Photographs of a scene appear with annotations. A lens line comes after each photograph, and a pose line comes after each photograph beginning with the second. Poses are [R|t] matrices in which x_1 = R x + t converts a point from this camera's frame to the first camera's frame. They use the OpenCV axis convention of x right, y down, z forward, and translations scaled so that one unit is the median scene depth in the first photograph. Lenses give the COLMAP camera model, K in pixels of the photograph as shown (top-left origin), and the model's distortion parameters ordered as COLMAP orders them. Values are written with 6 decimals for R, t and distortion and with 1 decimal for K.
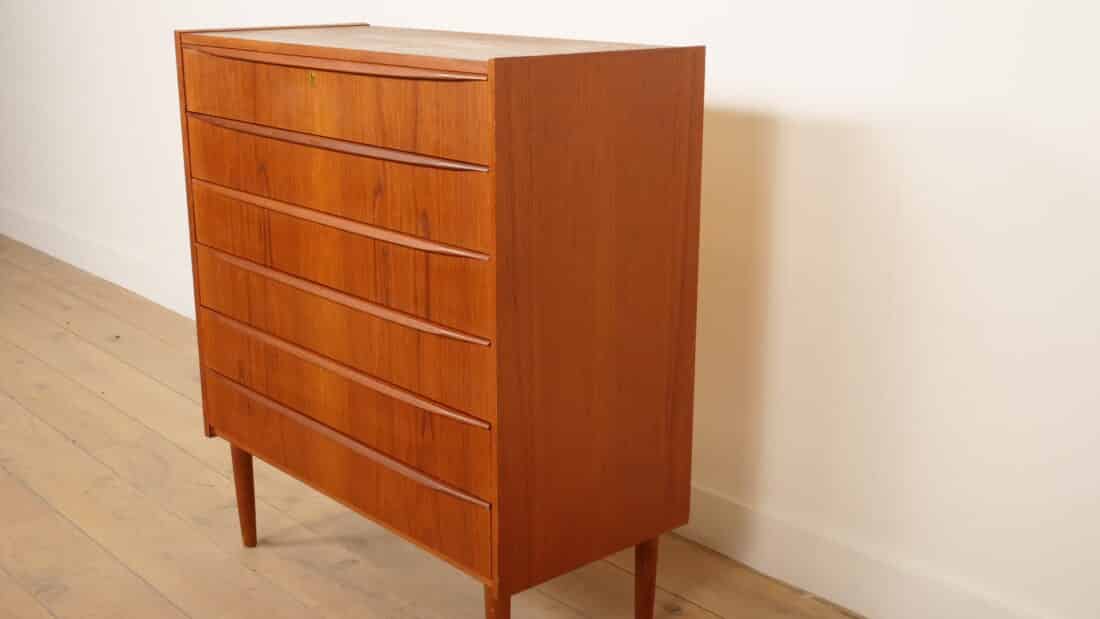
lens RADIAL K [[1280.4, 0, 550.5], [0, 1280.4, 311.0], [0, 0, 1]] dist [-0.013859, 0.000000]
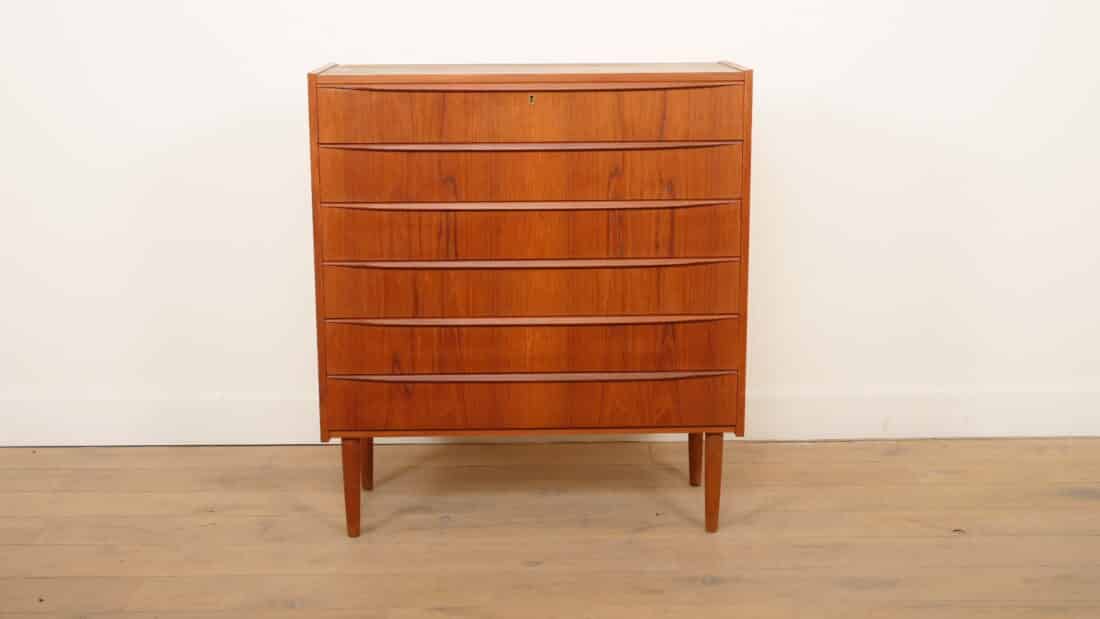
lens RADIAL K [[1567.9, 0, 551.1], [0, 1567.9, 306.8], [0, 0, 1]] dist [0.002745, 0.000000]
pose [[0.649186, -0.163847, 0.742773, -1.311376], [0.206633, 0.977789, 0.035092, -0.024745], [-0.732025, 0.130700, 0.668624, -0.054876]]
